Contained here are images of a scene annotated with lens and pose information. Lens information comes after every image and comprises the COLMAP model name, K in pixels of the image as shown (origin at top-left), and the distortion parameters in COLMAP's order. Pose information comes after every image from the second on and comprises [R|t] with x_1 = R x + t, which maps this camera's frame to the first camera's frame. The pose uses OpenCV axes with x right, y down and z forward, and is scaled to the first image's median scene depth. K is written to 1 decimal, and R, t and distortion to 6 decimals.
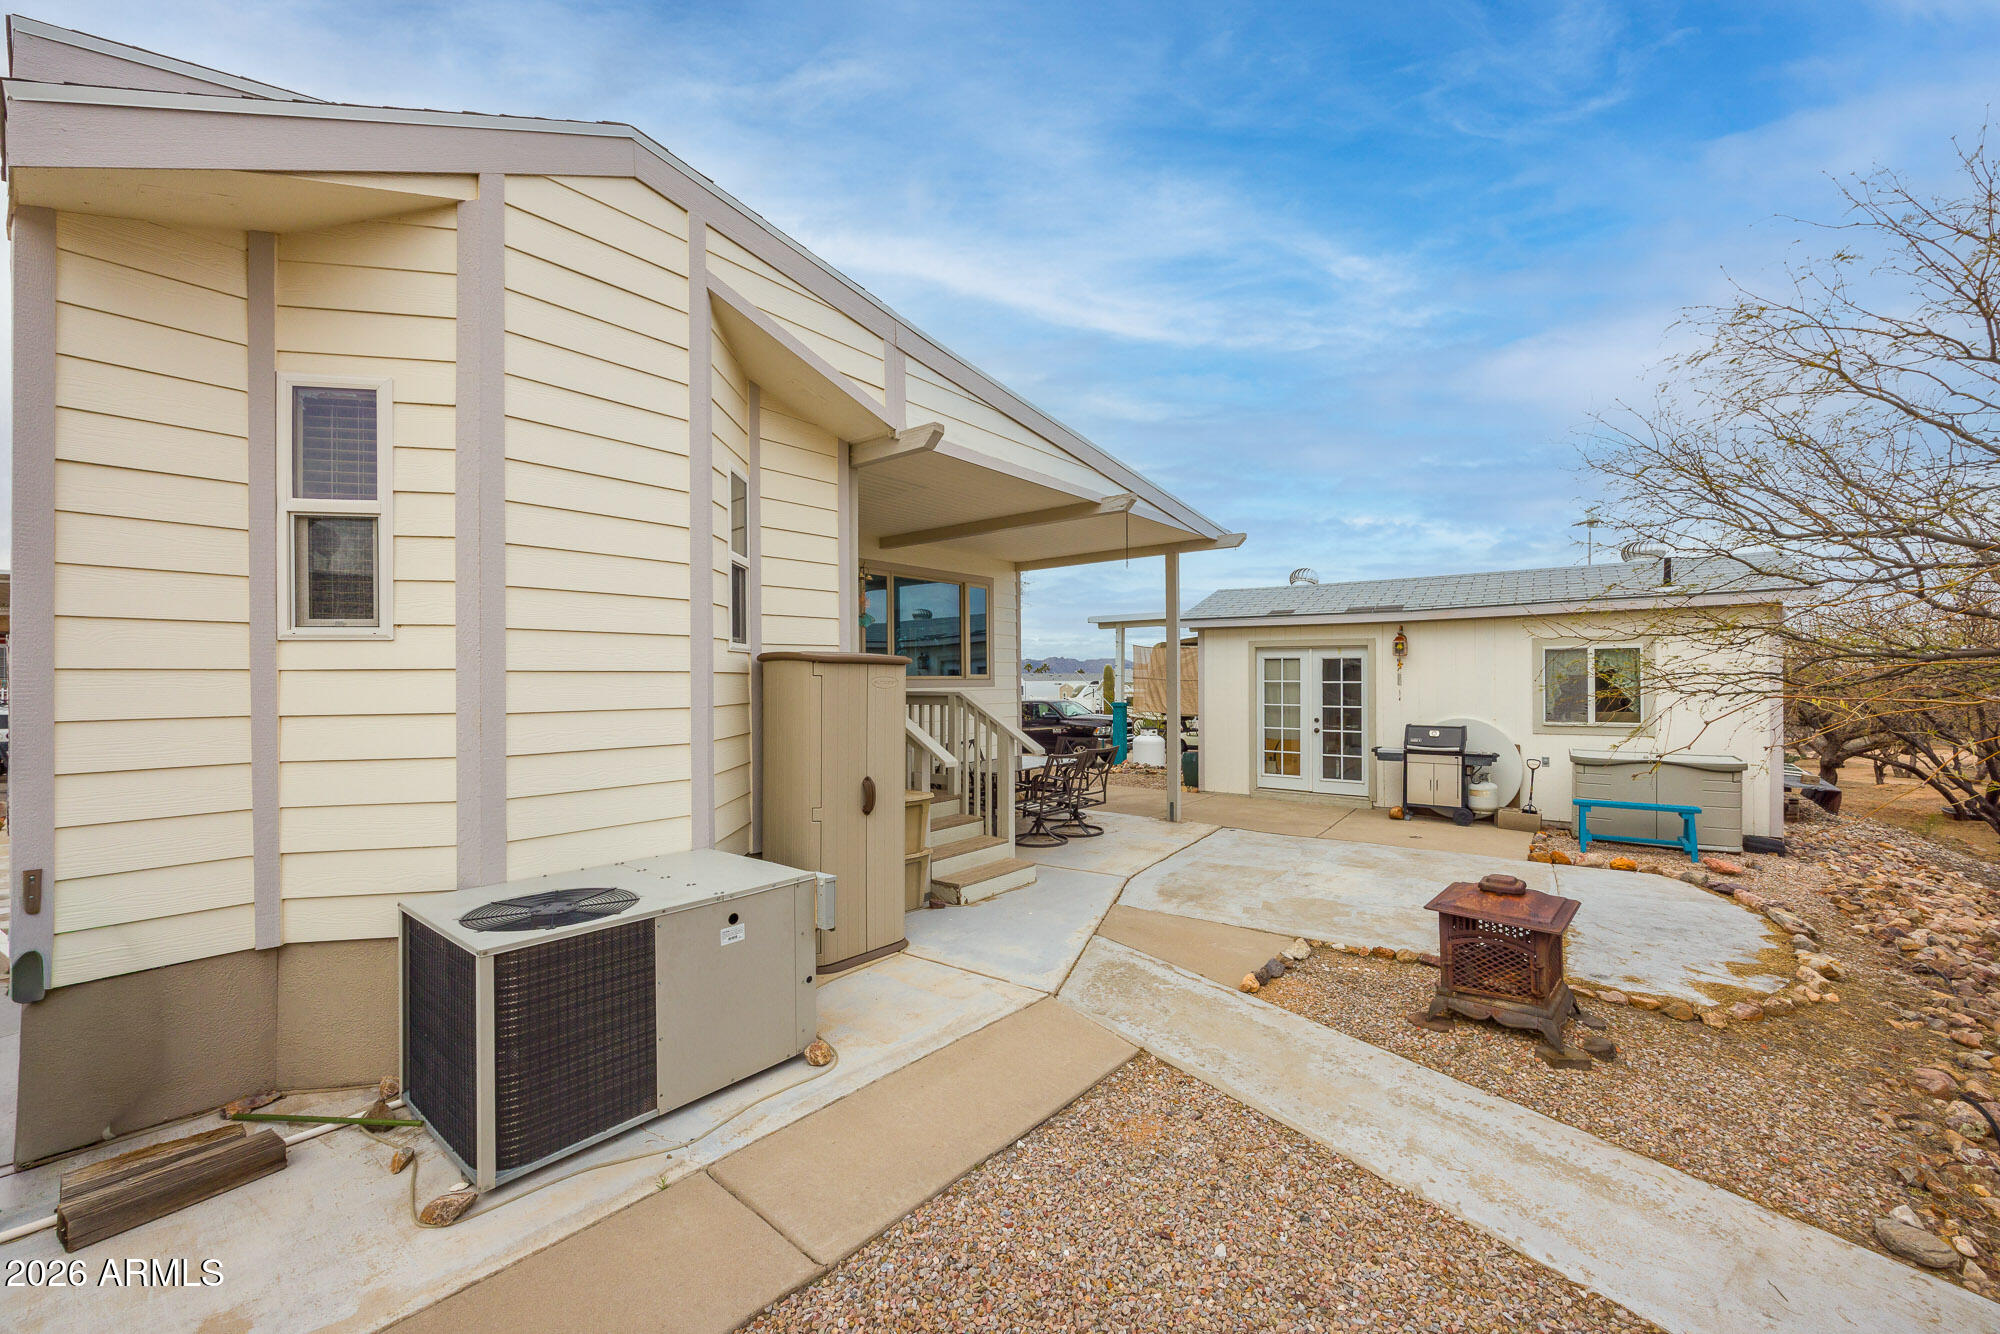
lens RADIAL K [[800.4, 0, 1000.0], [0, 800.4, 667.0], [0, 0, 1]] dist [0.000394, 0.000121]
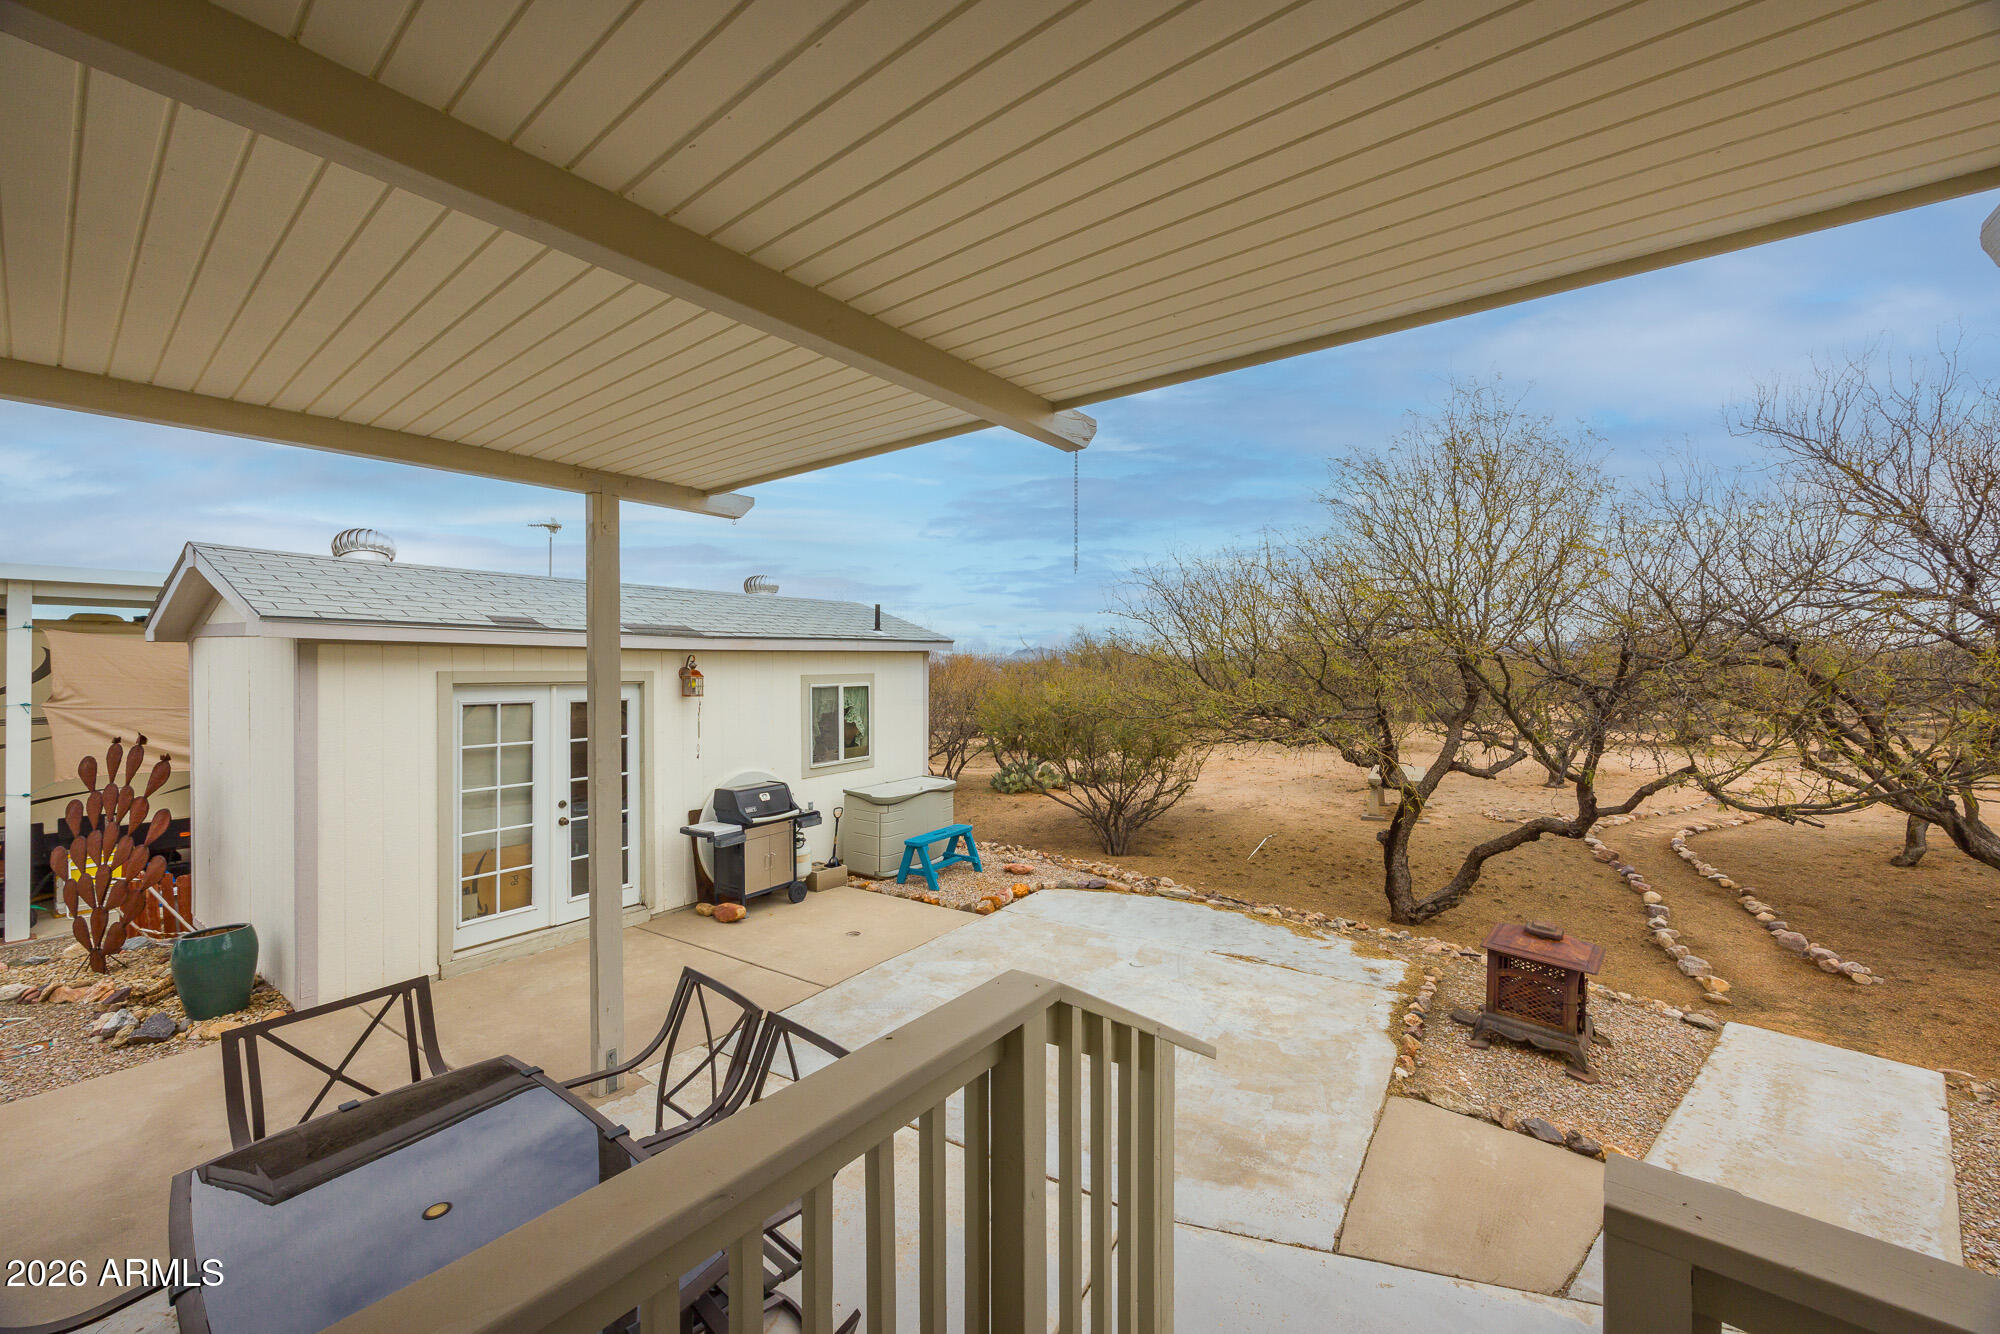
lens RADIAL K [[762.6, 0, 1003.9], [0, 762.6, 661.4], [0, 0, 1]] dist [0.000611, 0.000417]
pose [[-0.034886, 0.004486, 0.999381, -0.212173], [-0.018540, 0.999815, -0.005135, -0.049473], [-0.999219, -0.018708, -0.034797, 0.766301]]
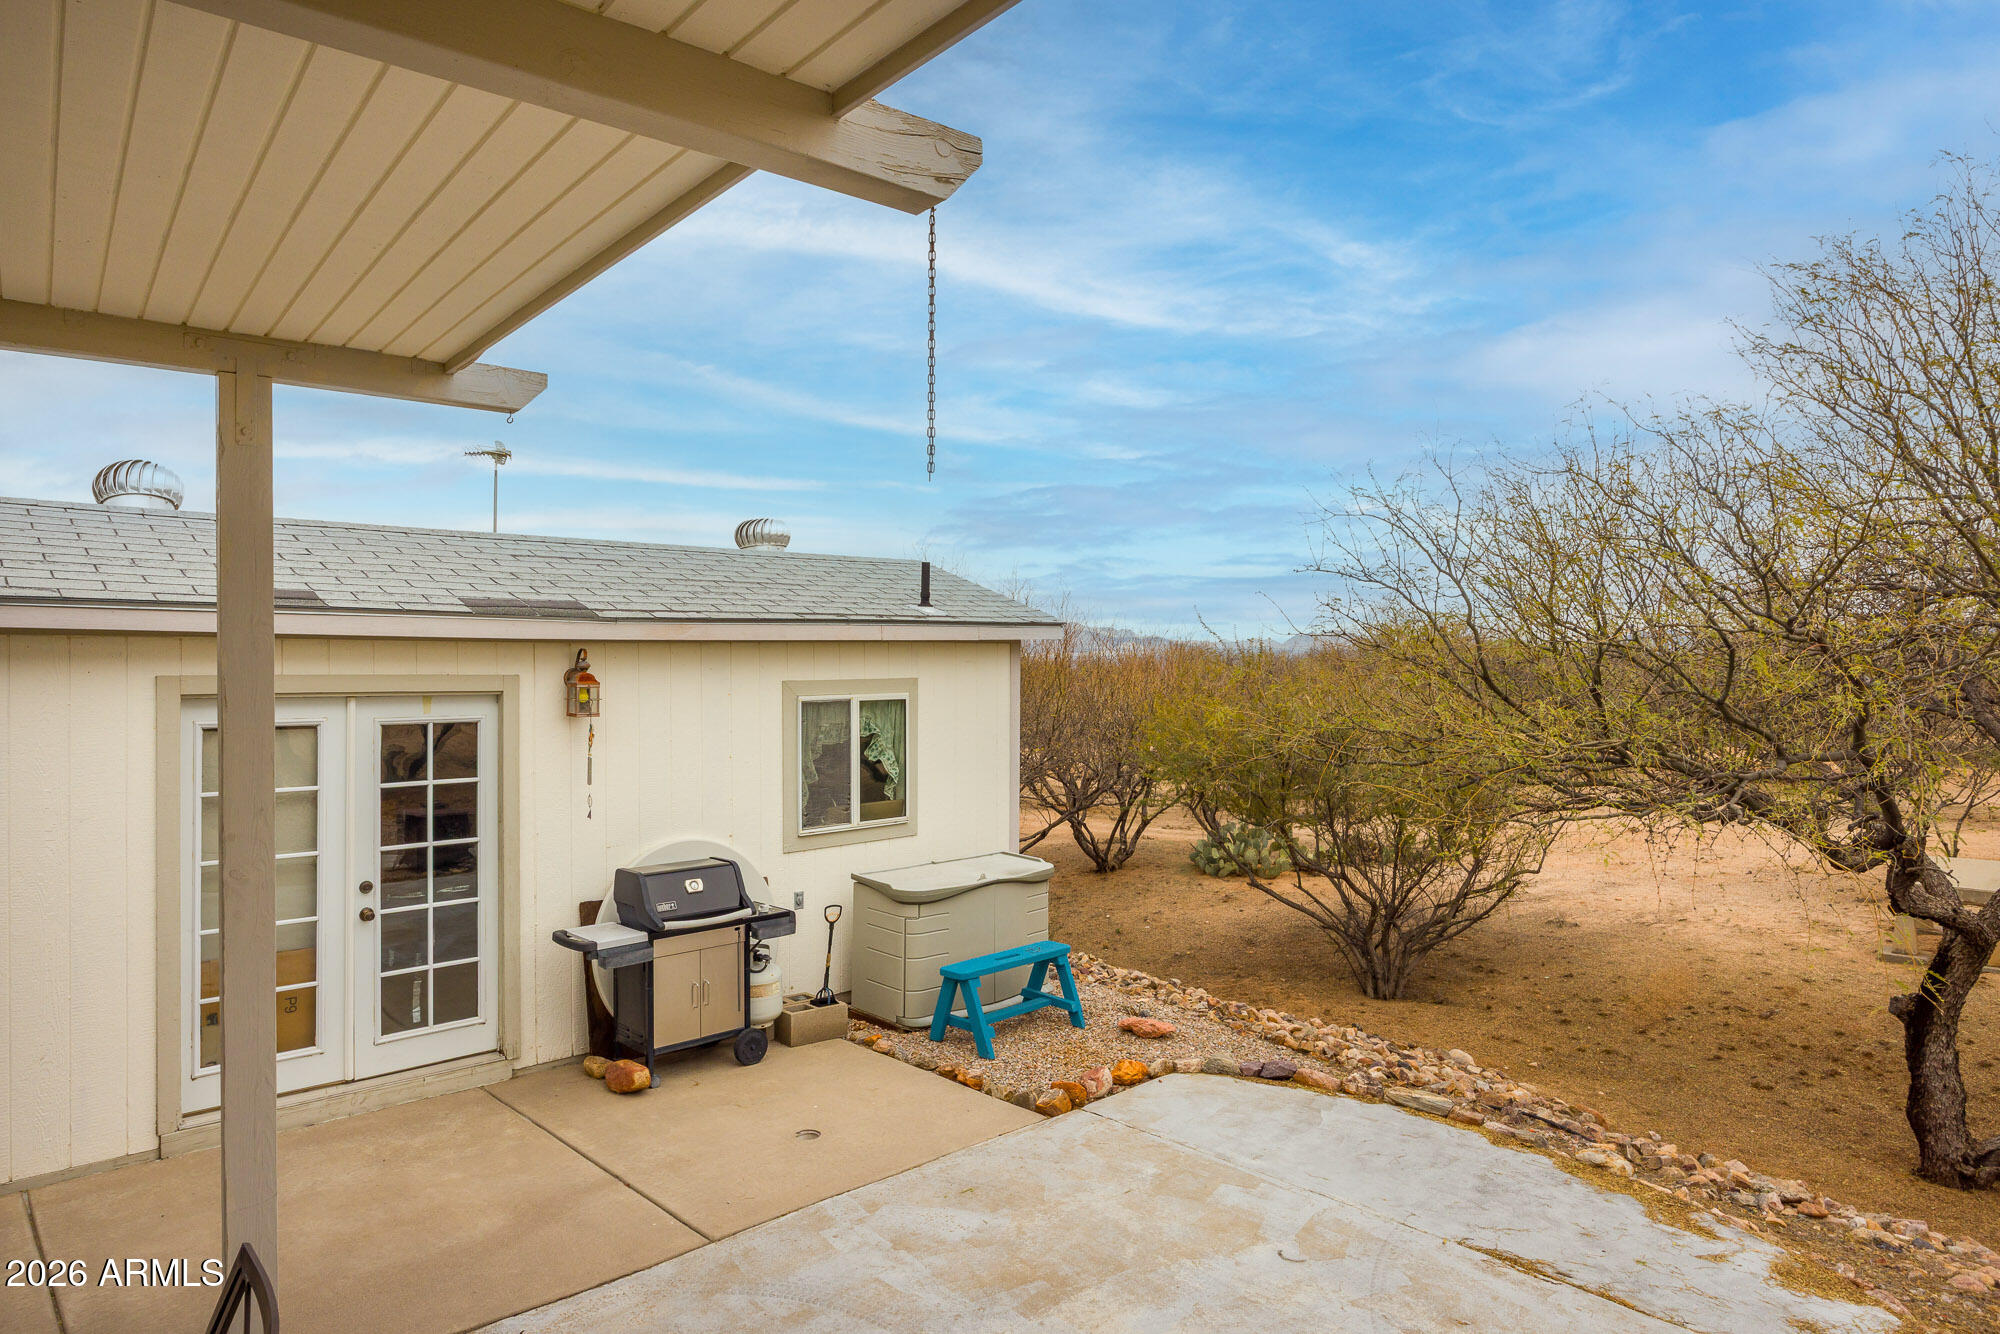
lens RADIAL K [[1183.4, 0, 1004.7], [0, 1183.4, 649.5], [0, 0, 1]] dist [0.000588, -0.001737]
pose [[0.189144, 0.007065, 0.981924, -0.108677], [-0.020845, 0.999778, -0.003178, -0.056184], [-0.981728, -0.019867, 0.189249, 0.666394]]
